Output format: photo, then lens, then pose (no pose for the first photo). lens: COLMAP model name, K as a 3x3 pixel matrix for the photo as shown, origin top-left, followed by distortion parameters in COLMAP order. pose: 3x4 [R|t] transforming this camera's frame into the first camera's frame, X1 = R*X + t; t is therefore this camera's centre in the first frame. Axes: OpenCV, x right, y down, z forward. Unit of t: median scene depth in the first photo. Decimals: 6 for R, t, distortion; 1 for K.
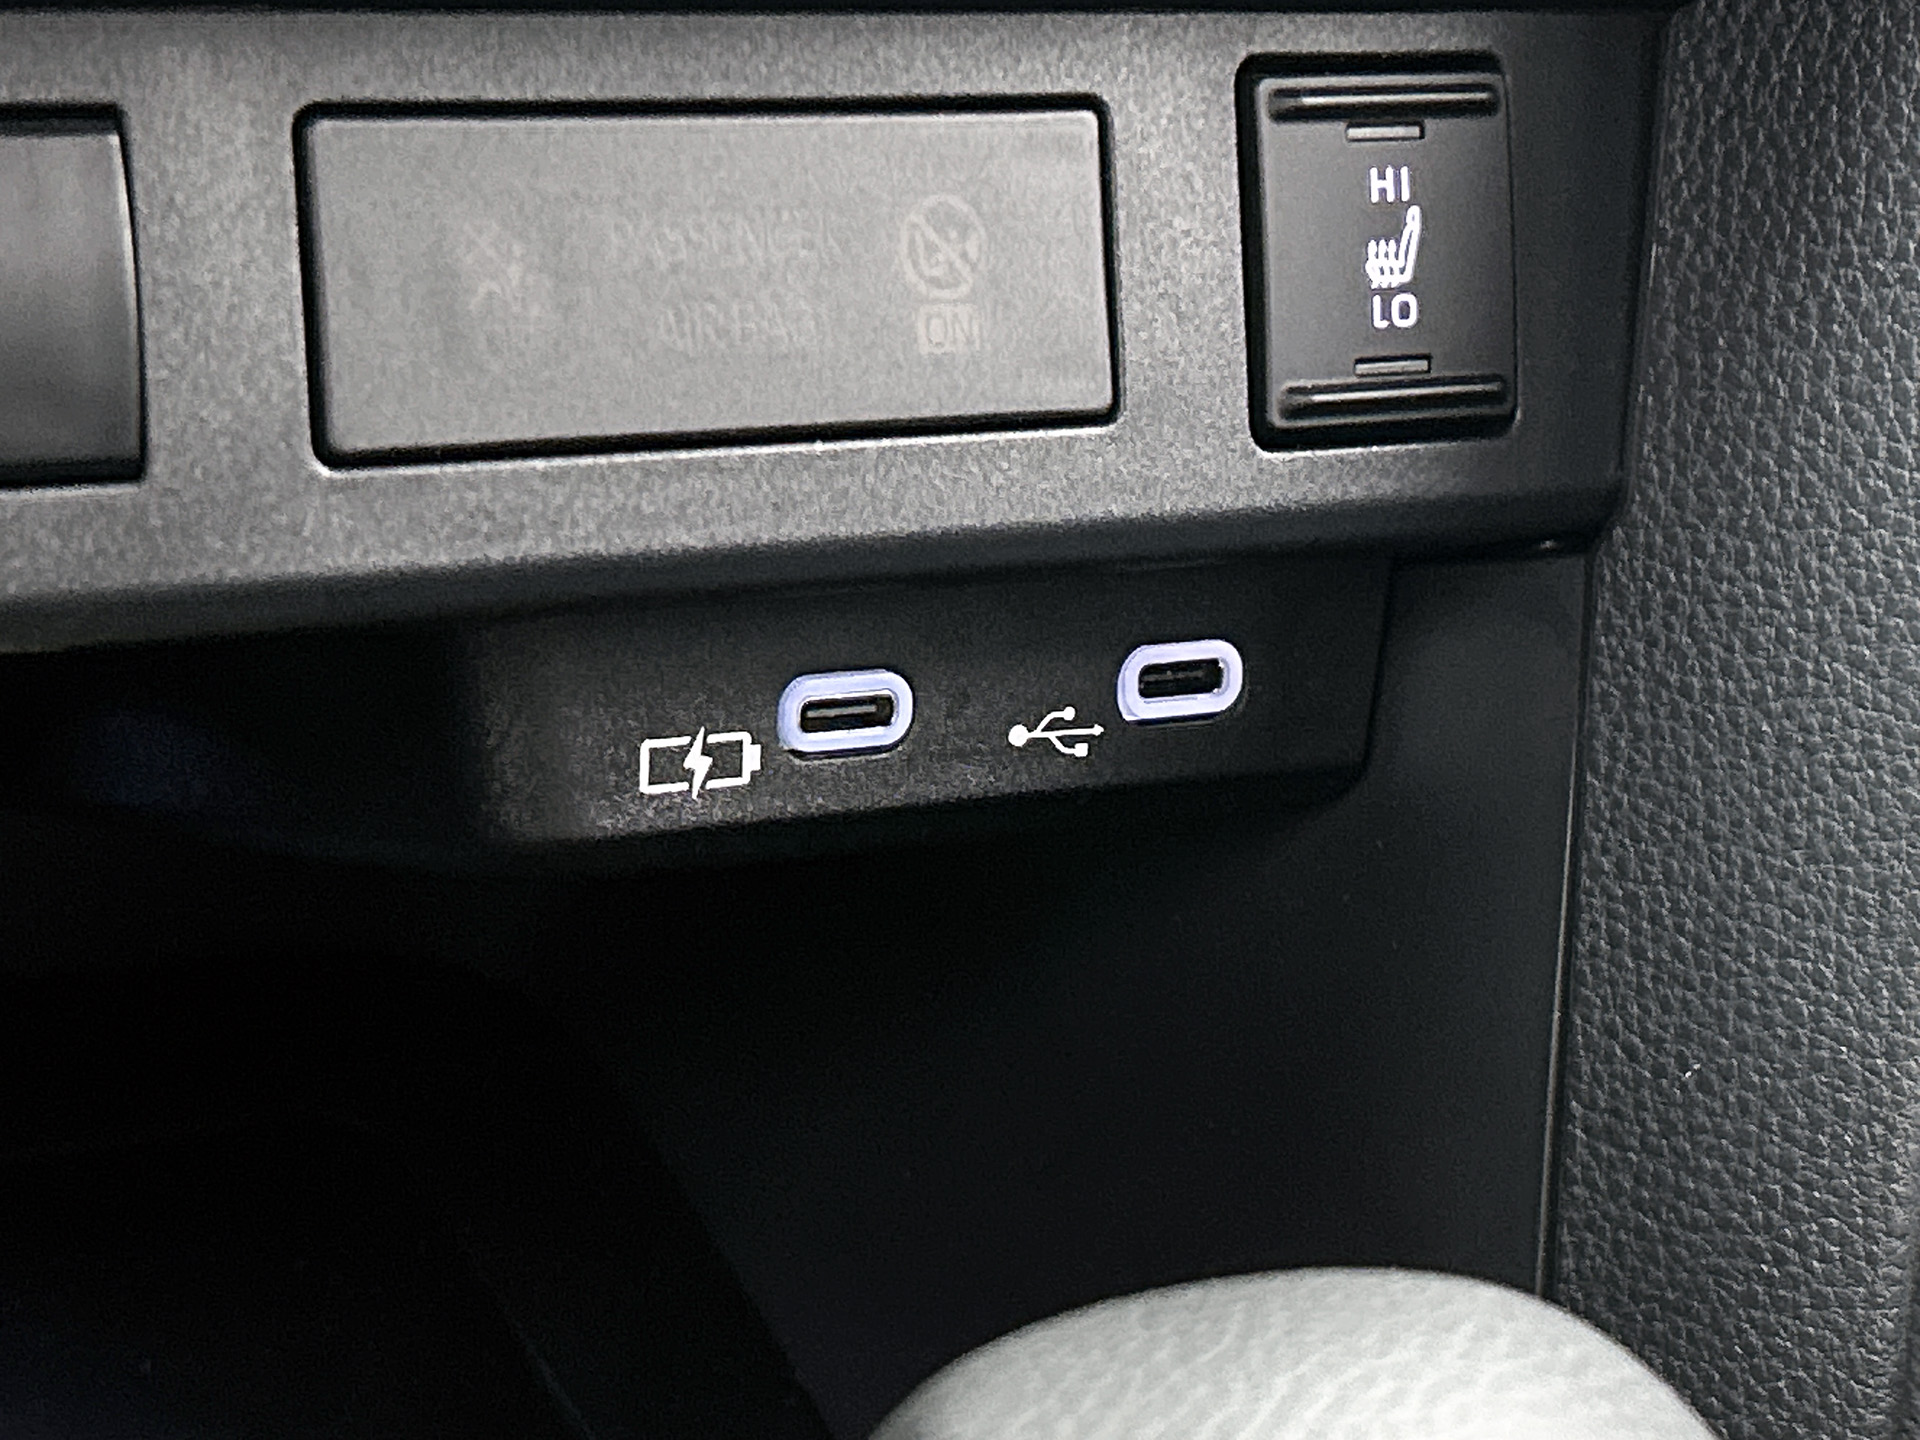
lens RADIAL K [[4390.1, 0, 944.1], [0, 4390.1, 711.7], [0, 0, 1]] dist [0.152296, 0.000000]
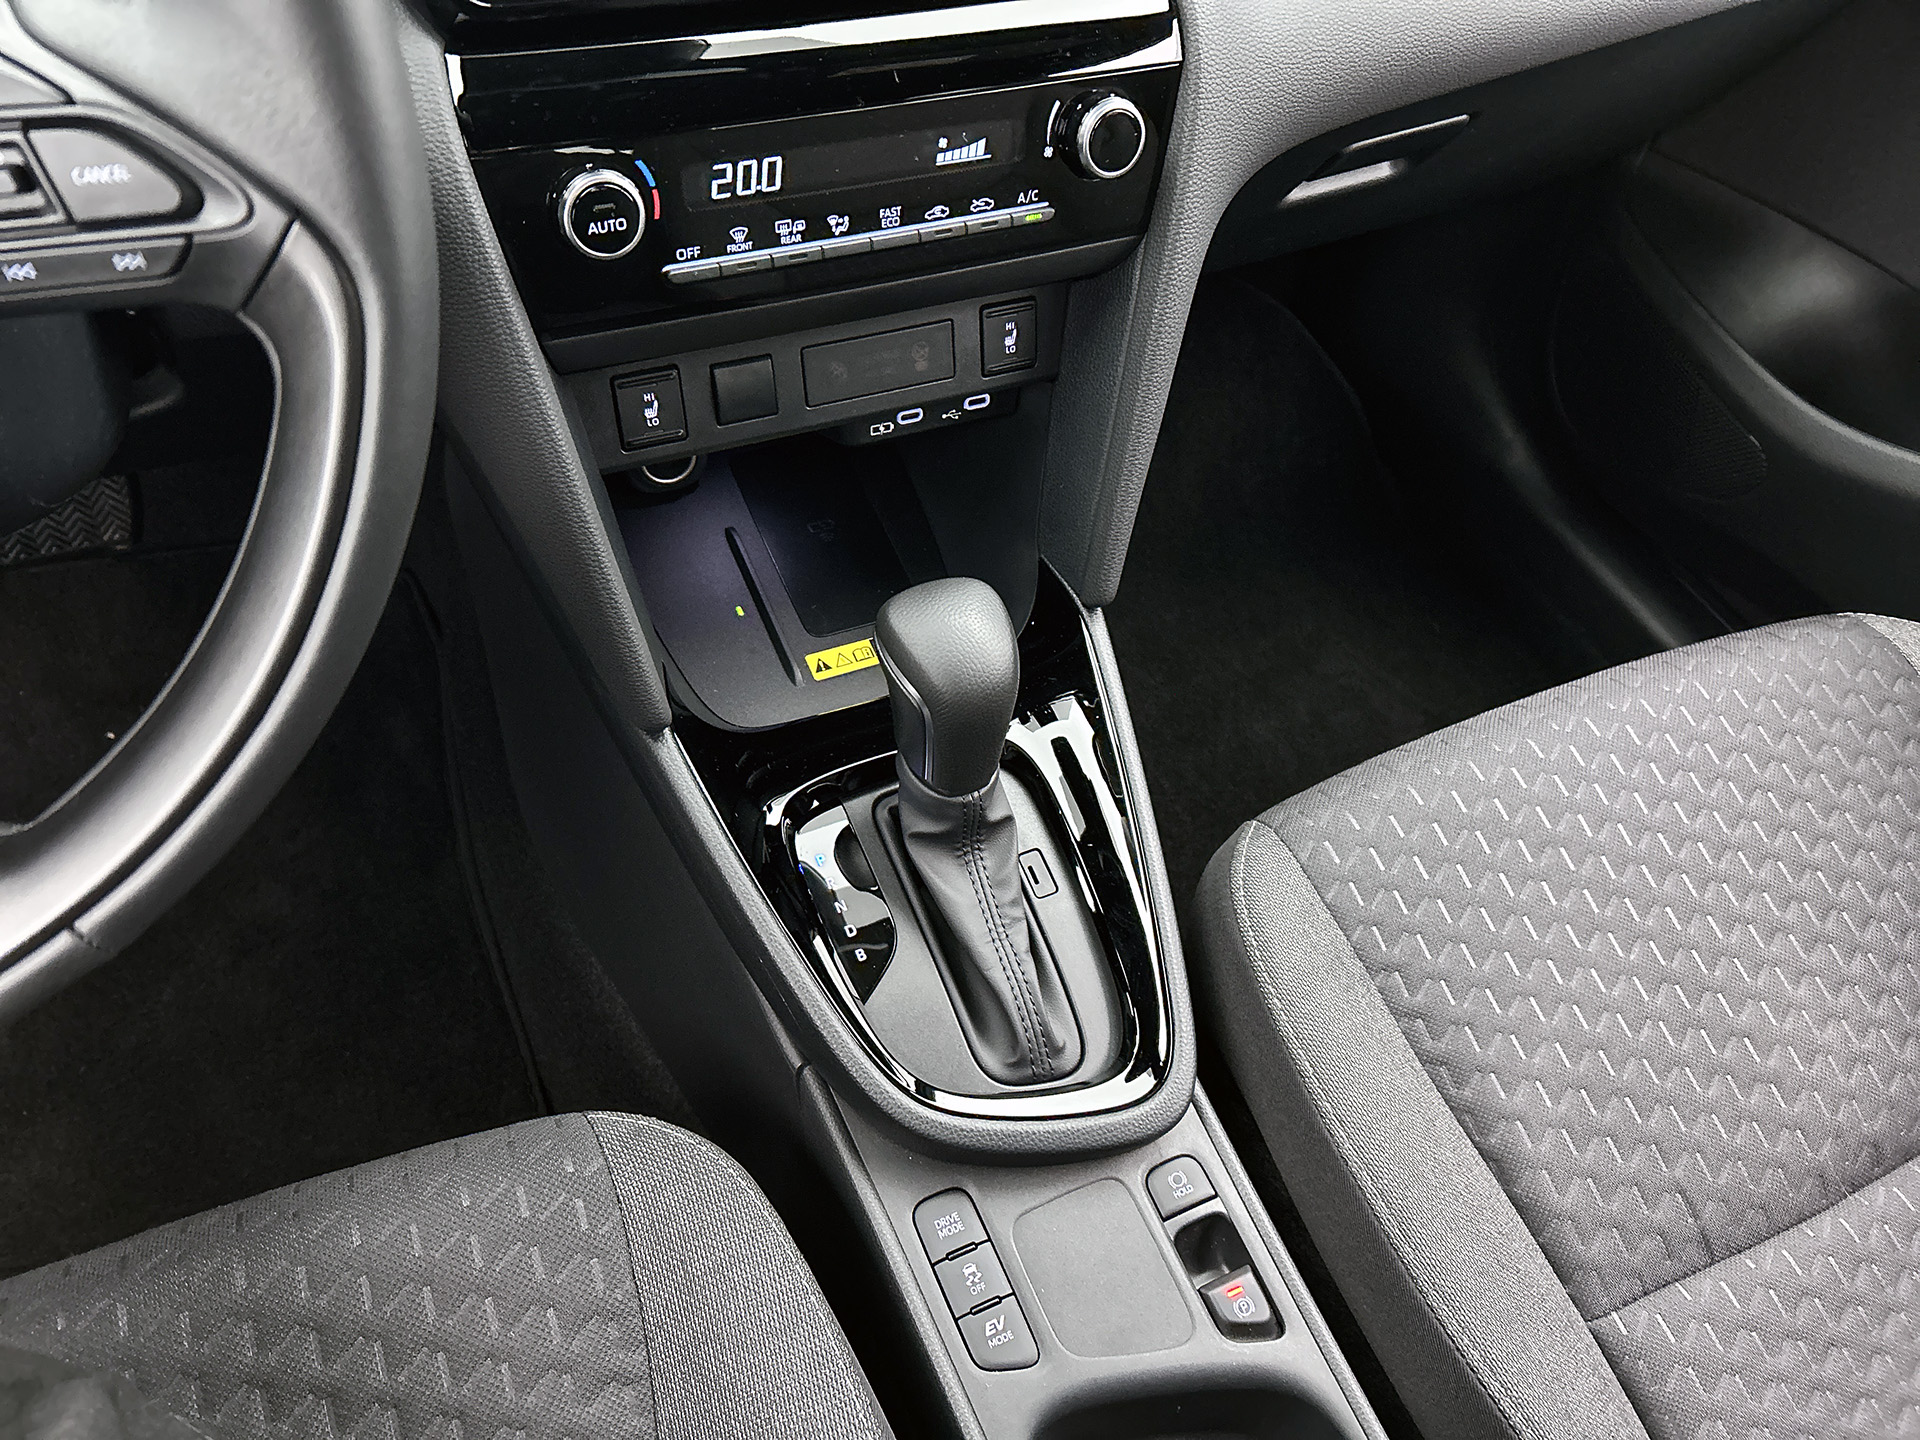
lens RADIAL K [[1453.3, 0, 952.5], [0, 1453.3, 722.0], [0, 0, 1]] dist [0.048780, -0.063148]
pose [[0.994774, 0.057351, -0.084472, 0.206454], [-0.010619, 0.880963, 0.473066, -0.526117], [0.101547, -0.469697, 0.876968, -0.759325]]
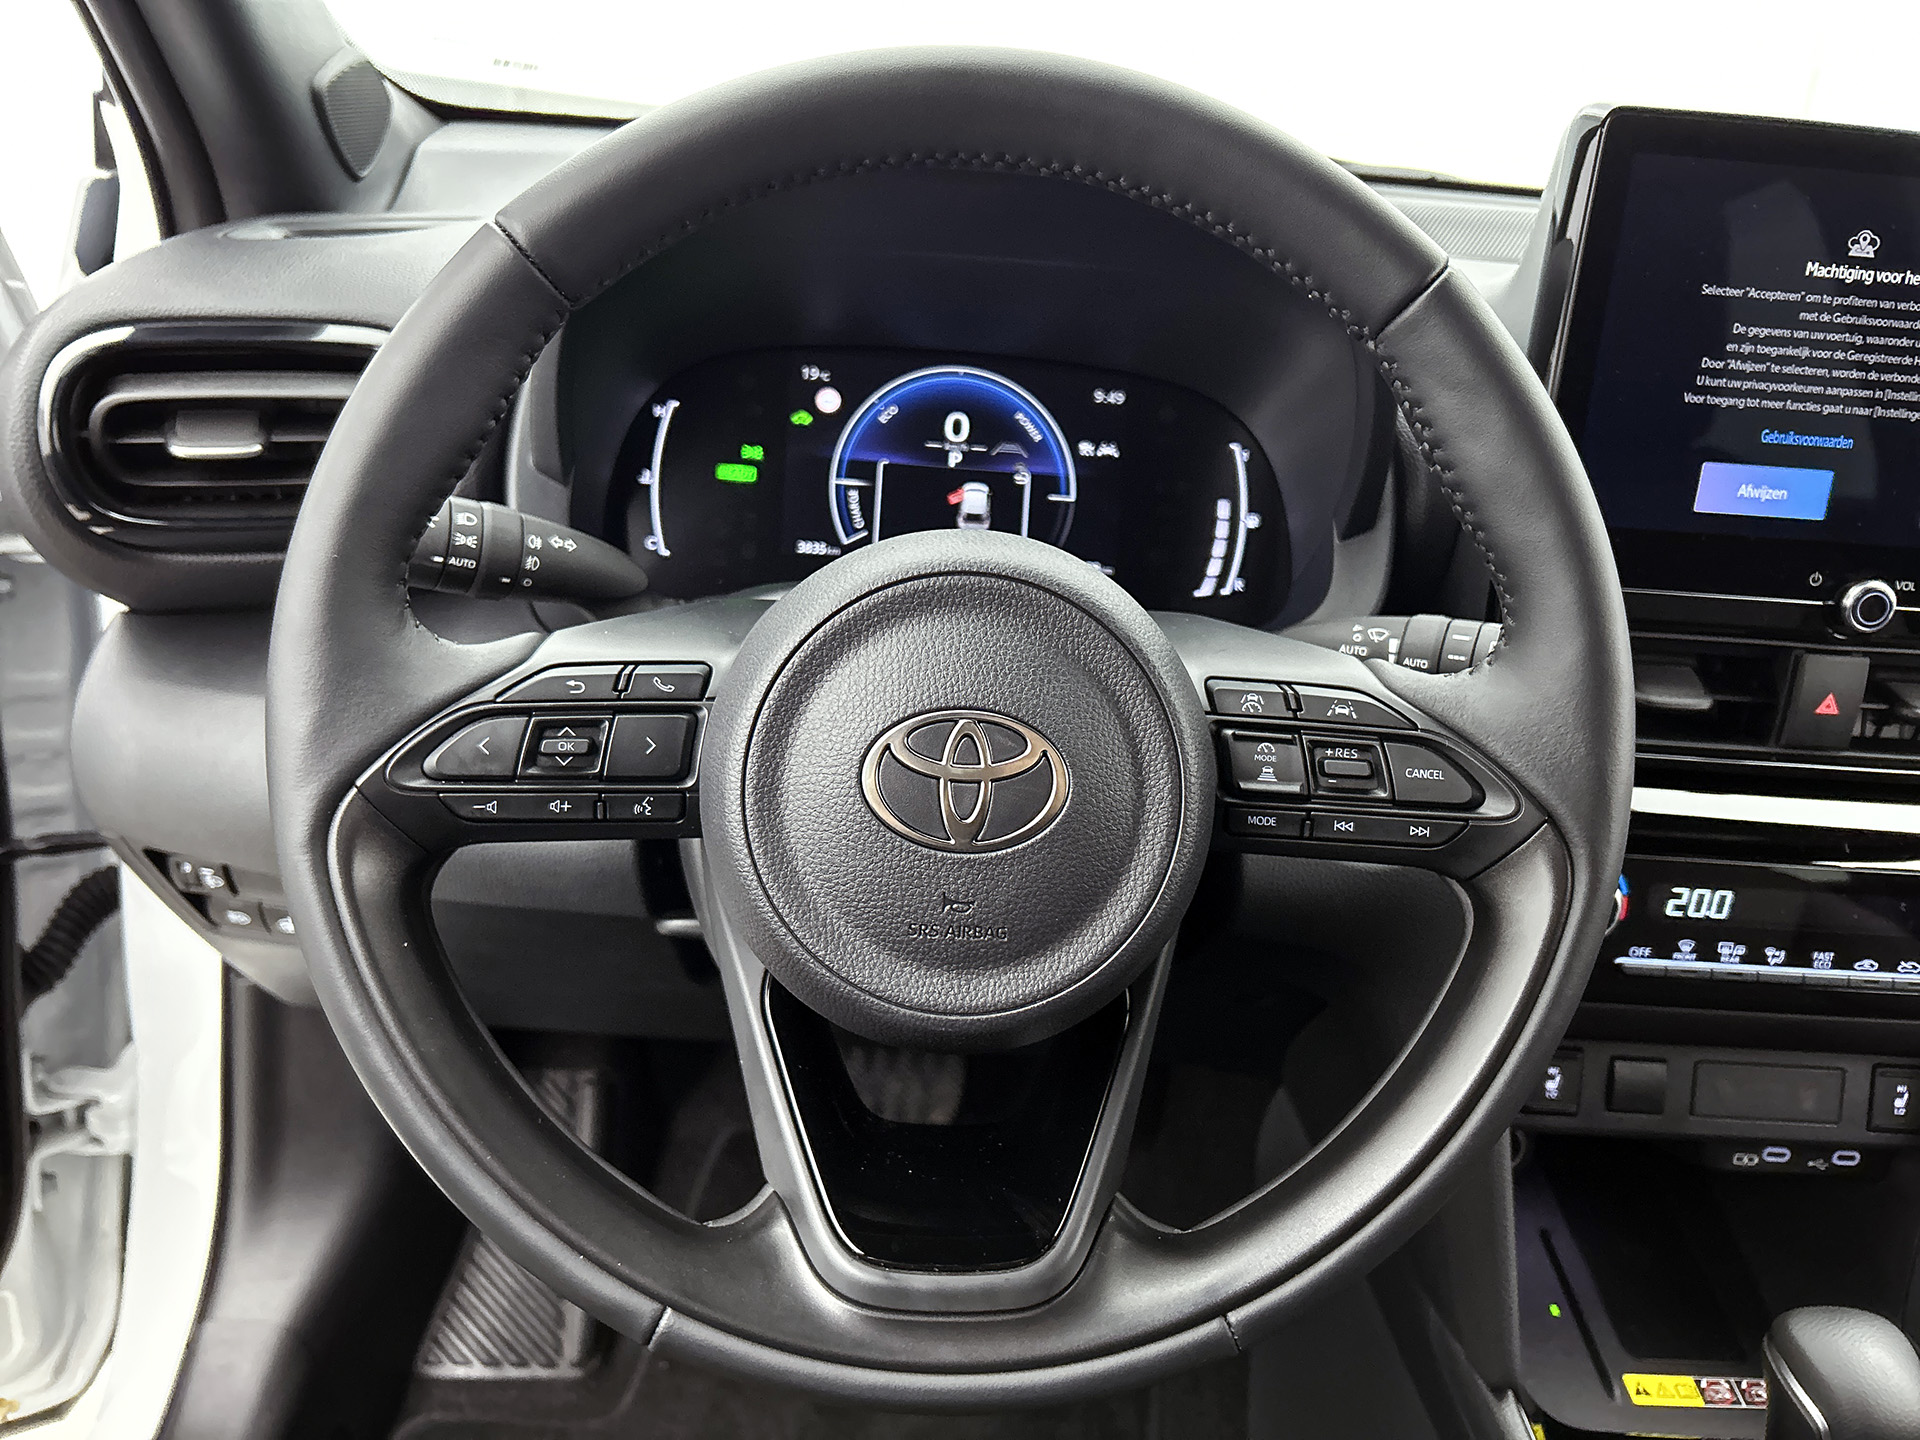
lens RADIAL K [[1453.3, 0, 947.1], [0, 1453.3, 709.1], [0, 0, 1]] dist [0.048780, -0.063148]
pose [[0.866915, 0.122954, -0.483053, -0.106697], [-0.146123, 0.989211, -0.010452, -0.394771], [0.476556, 0.079646, 0.875529, -1.208343]]
